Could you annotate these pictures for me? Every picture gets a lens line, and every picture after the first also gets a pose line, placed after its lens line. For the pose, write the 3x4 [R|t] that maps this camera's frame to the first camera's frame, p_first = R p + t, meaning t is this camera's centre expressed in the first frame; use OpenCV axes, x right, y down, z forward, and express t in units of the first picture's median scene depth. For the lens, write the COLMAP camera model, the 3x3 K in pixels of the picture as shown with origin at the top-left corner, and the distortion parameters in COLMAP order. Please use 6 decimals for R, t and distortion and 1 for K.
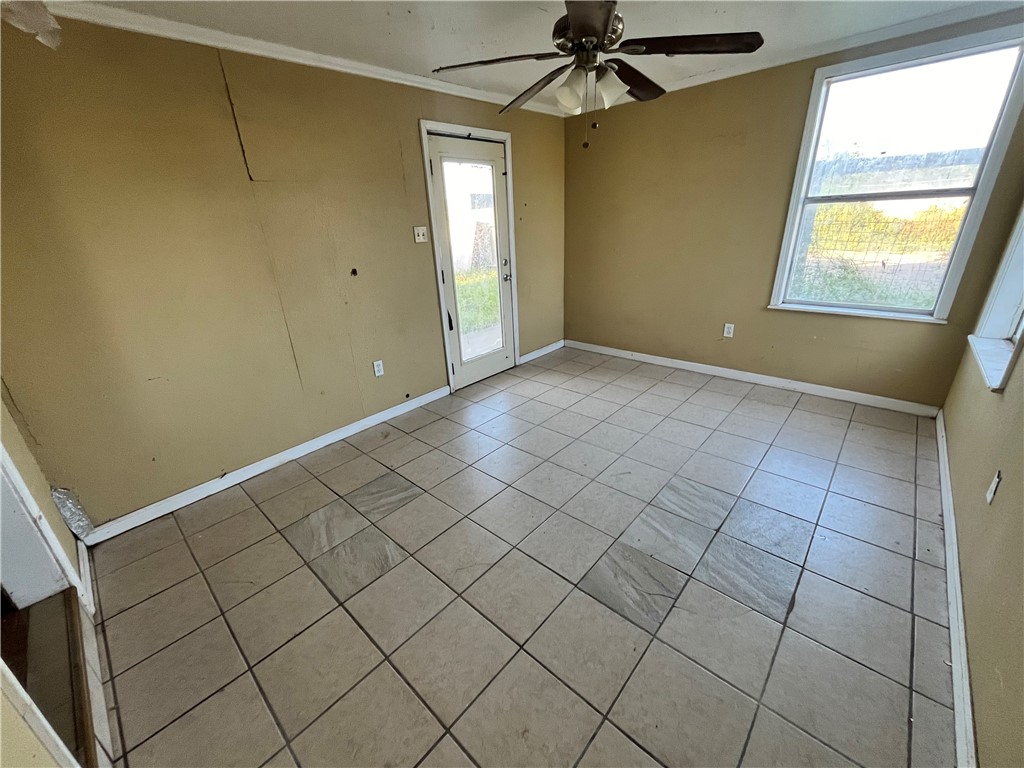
lens RADIAL K [[414.0, 0, 510.6], [0, 414.0, 384.9], [0, 0, 1]] dist [-0.003892, 0.000027]
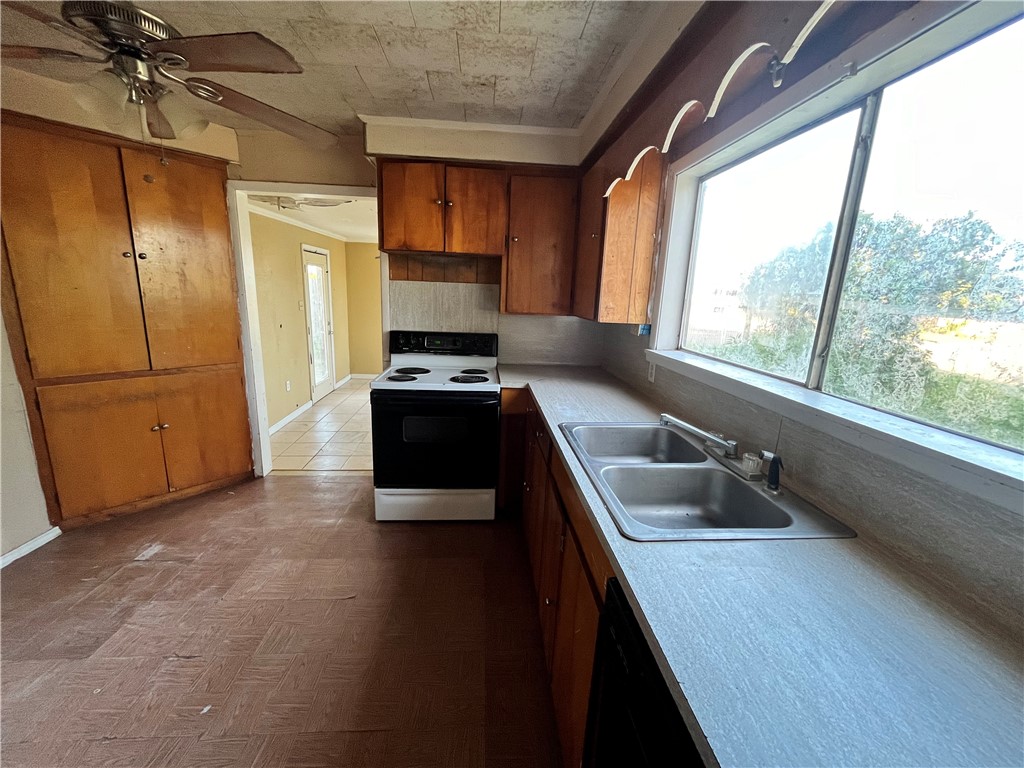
lens RADIAL K [[414.0, 0, 512.1], [0, 414.0, 384.3], [0, 0, 1]] dist [-0.003892, 0.000027]
pose [[0.679956, -0.086399, 0.728145, -0.895784], [0.202496, 0.976542, -0.073221, 0.246109], [-0.704738, 0.197234, 0.681501, -0.684147]]
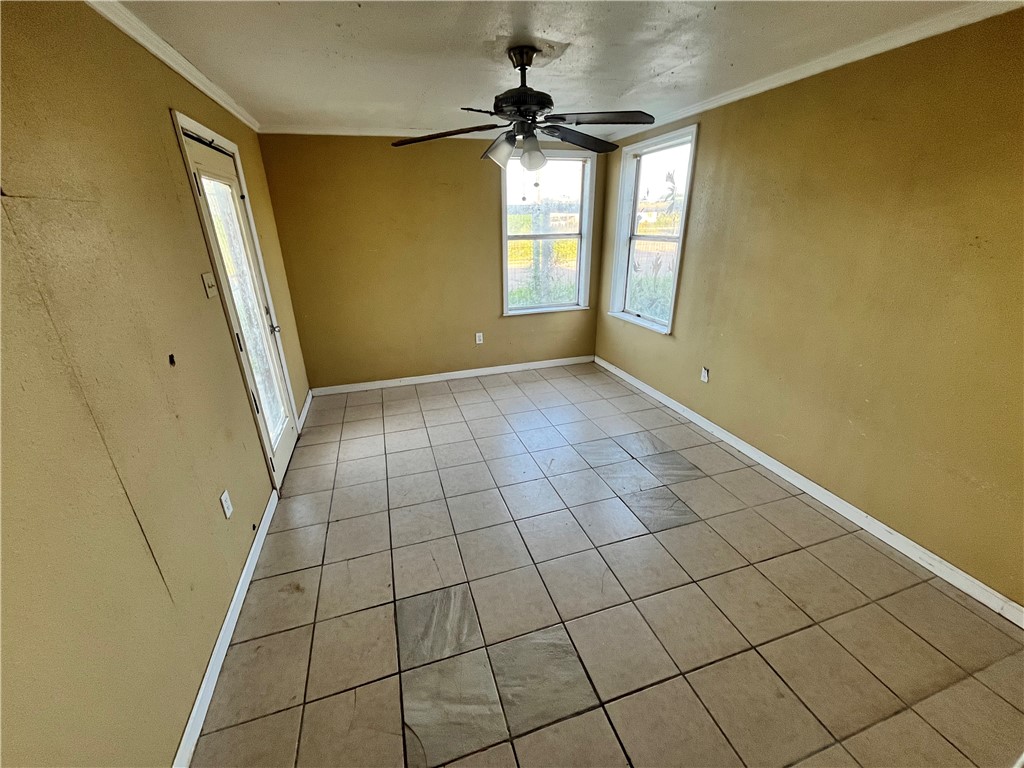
lens RADIAL K [[414.0, 0, 509.7], [0, 414.0, 384.8], [0, 0, 1]] dist [-0.003892, 0.000027]
pose [[0.500760, -0.282235, 0.818281, -0.566166], [0.317725, 0.939293, 0.129536, -0.153525], [-0.805165, 0.195122, 0.560033, 0.293556]]
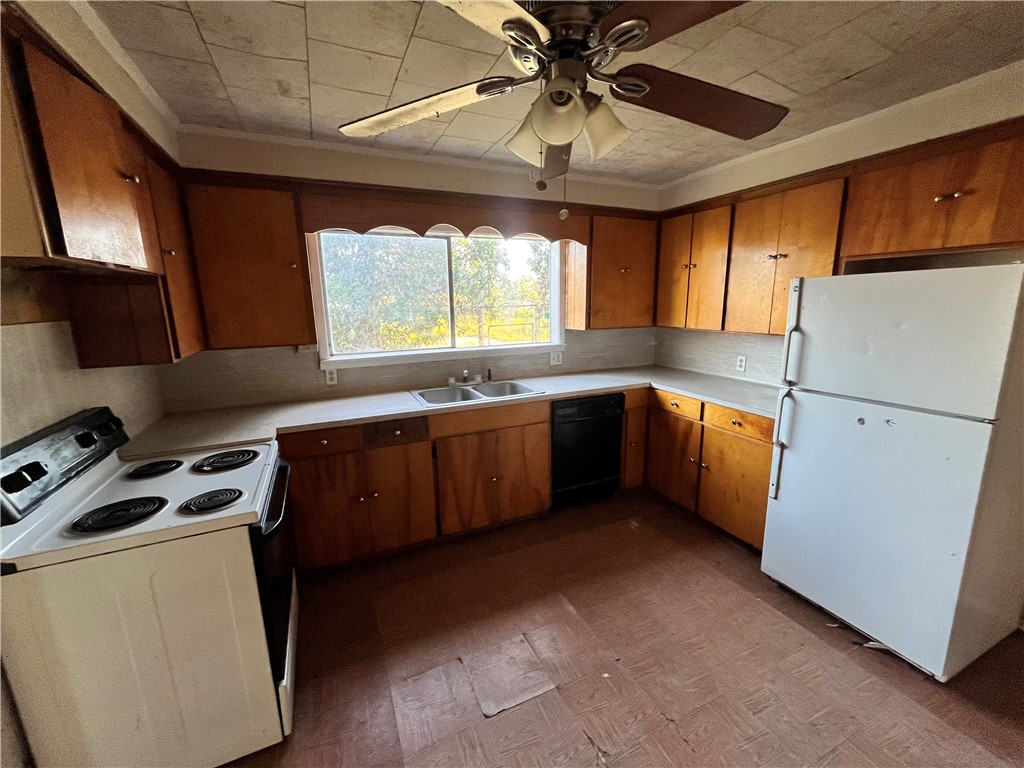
lens RADIAL K [[414.0, 0, 510.7], [0, 414.0, 383.8], [0, 0, 1]] dist [-0.003892, 0.000027]
pose [[-0.922622, -0.016453, 0.385353, -0.914893], [0.194846, 0.842354, 0.502468, -0.141924], [-0.332871, 0.538673, -0.773969, 0.204189]]
